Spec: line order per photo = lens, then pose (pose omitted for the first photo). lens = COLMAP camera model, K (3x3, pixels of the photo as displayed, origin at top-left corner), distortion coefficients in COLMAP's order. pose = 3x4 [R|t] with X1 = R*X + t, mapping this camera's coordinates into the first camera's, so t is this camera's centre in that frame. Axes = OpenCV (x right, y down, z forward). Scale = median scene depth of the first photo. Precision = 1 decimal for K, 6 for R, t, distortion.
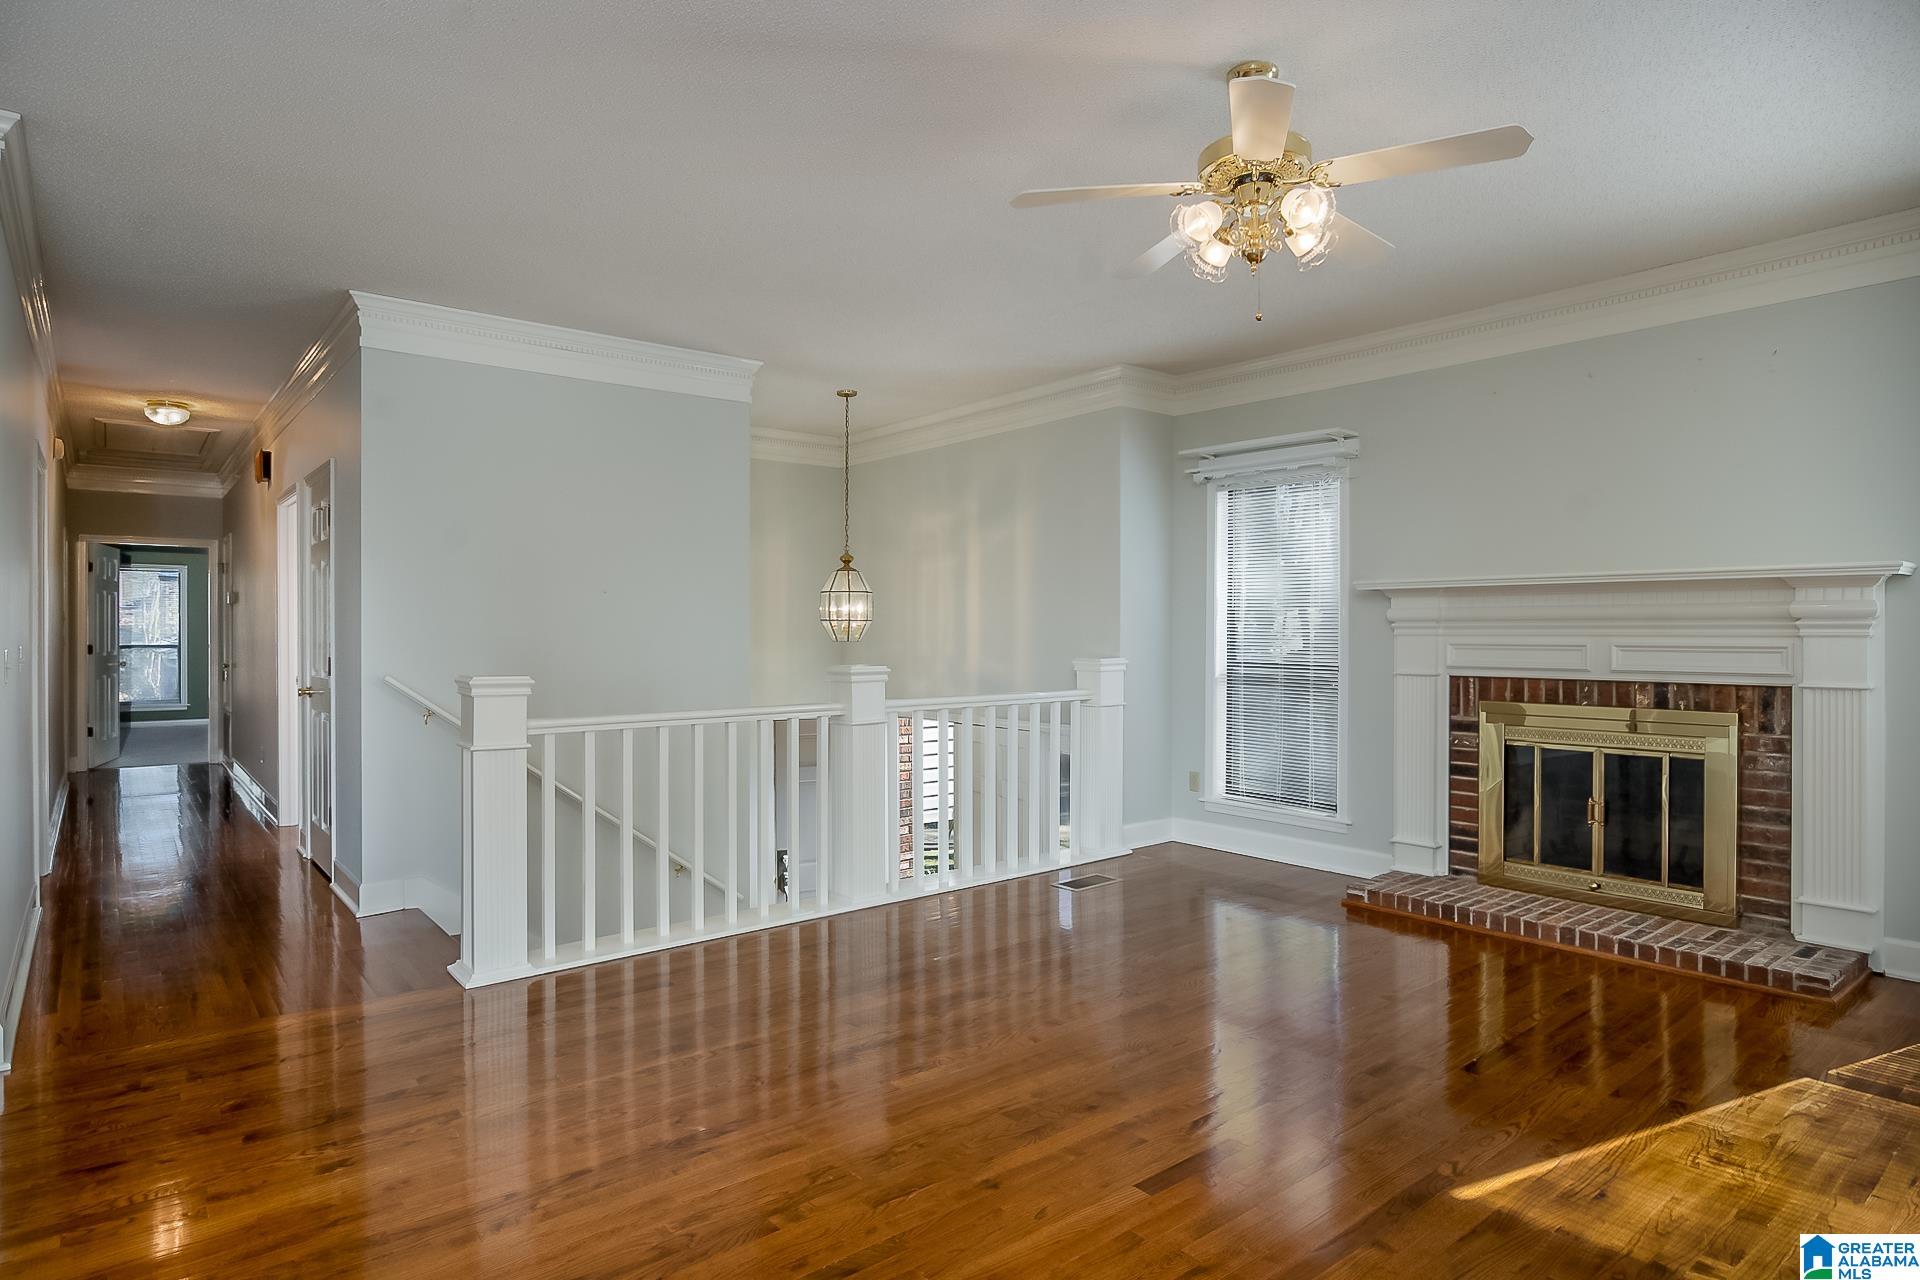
lens RADIAL K [[1062.8, 0, 972.6], [0, 1062.8, 638.4], [0, 0, 1]] dist [-0.015164, 0.002602]
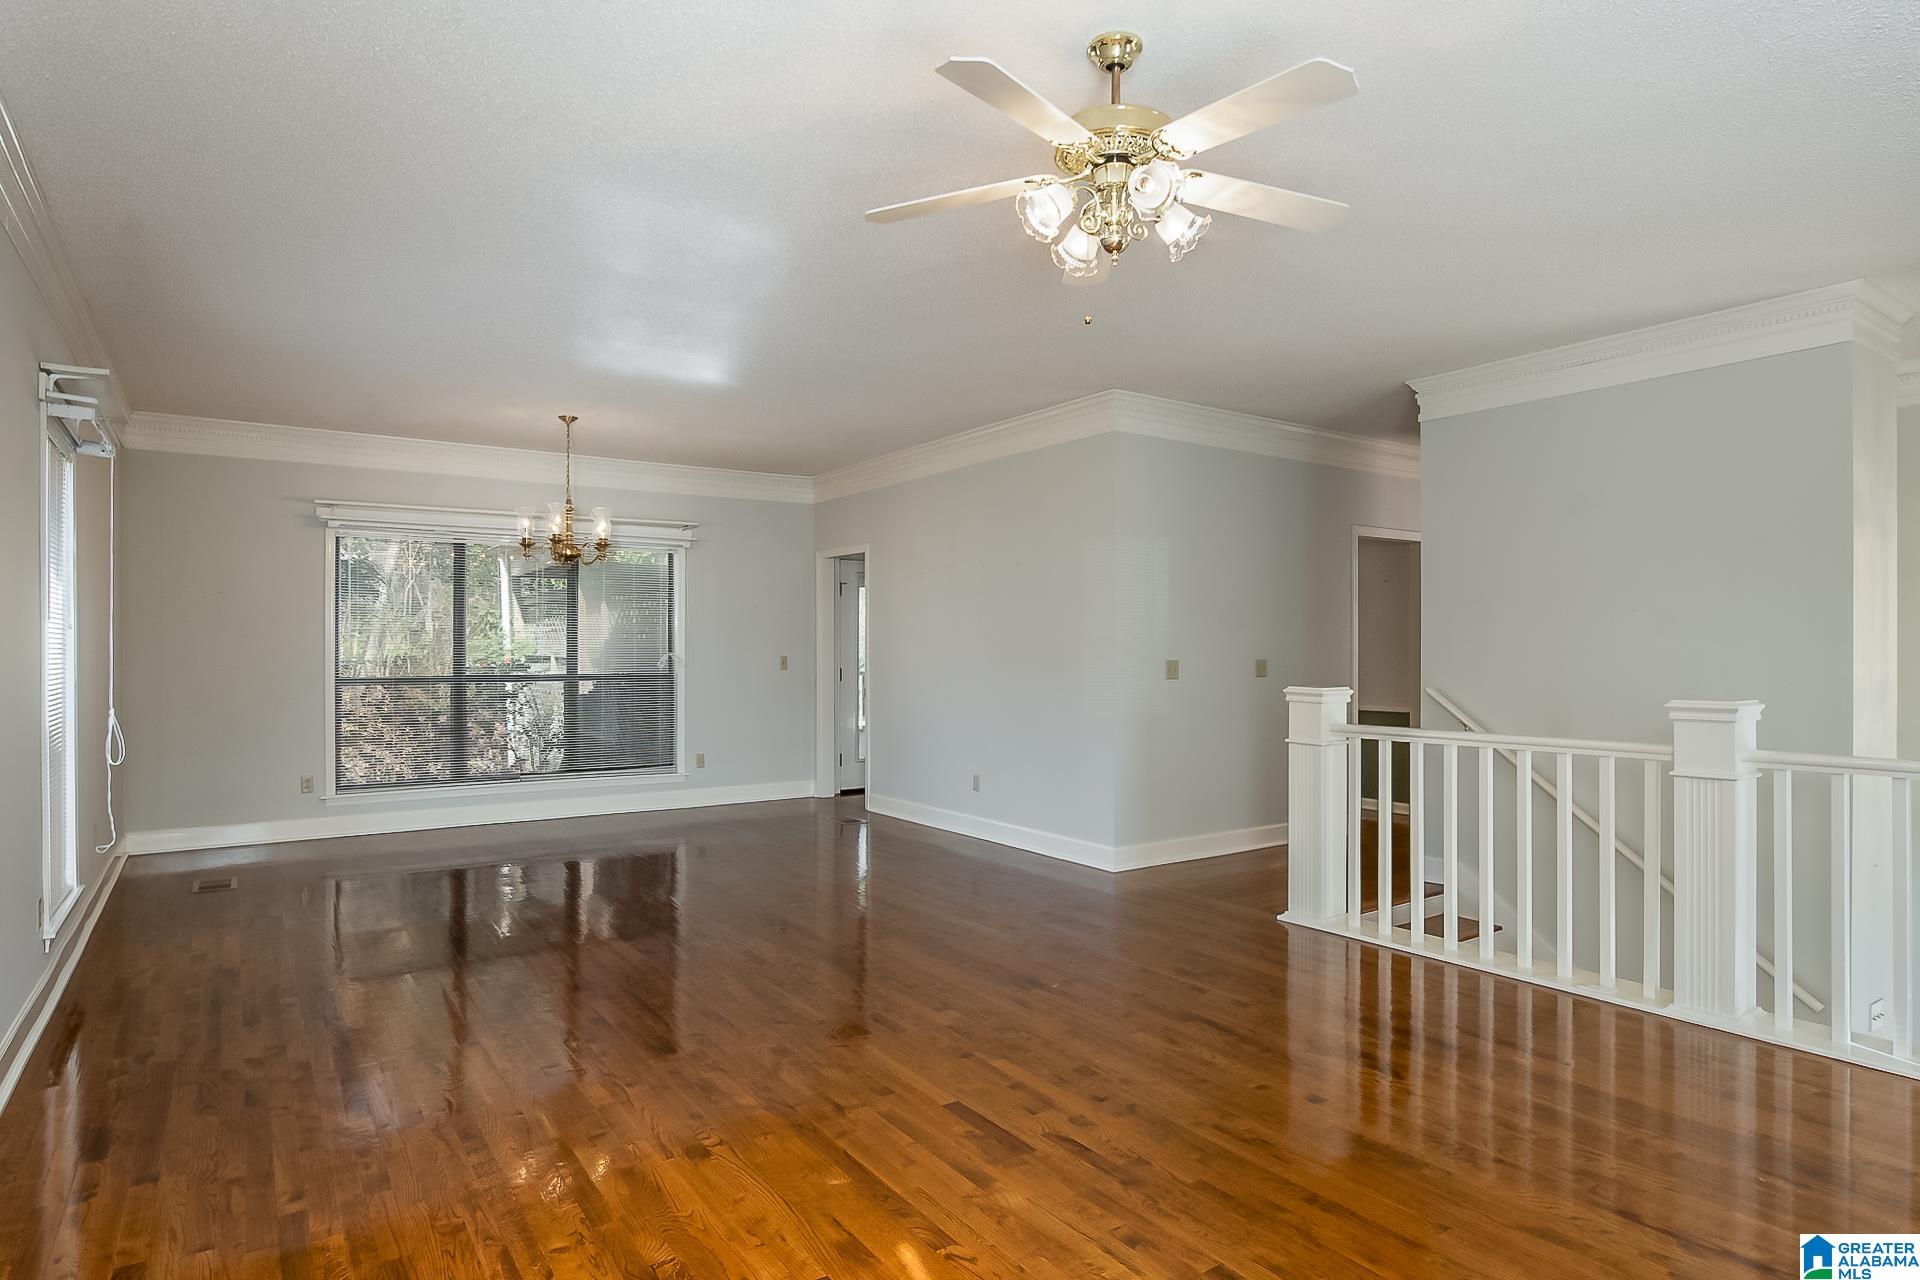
lens RADIAL K [[1062.8, 0, 940.3], [0, 1062.8, 638.5], [0, 0, 1]] dist [-0.015164, 0.002602]
pose [[-0.105487, -0.009113, -0.994379, 0.697650], [-0.007510, 0.999937, -0.008368, -0.006560], [0.994392, 0.006585, -0.105549, 0.555325]]
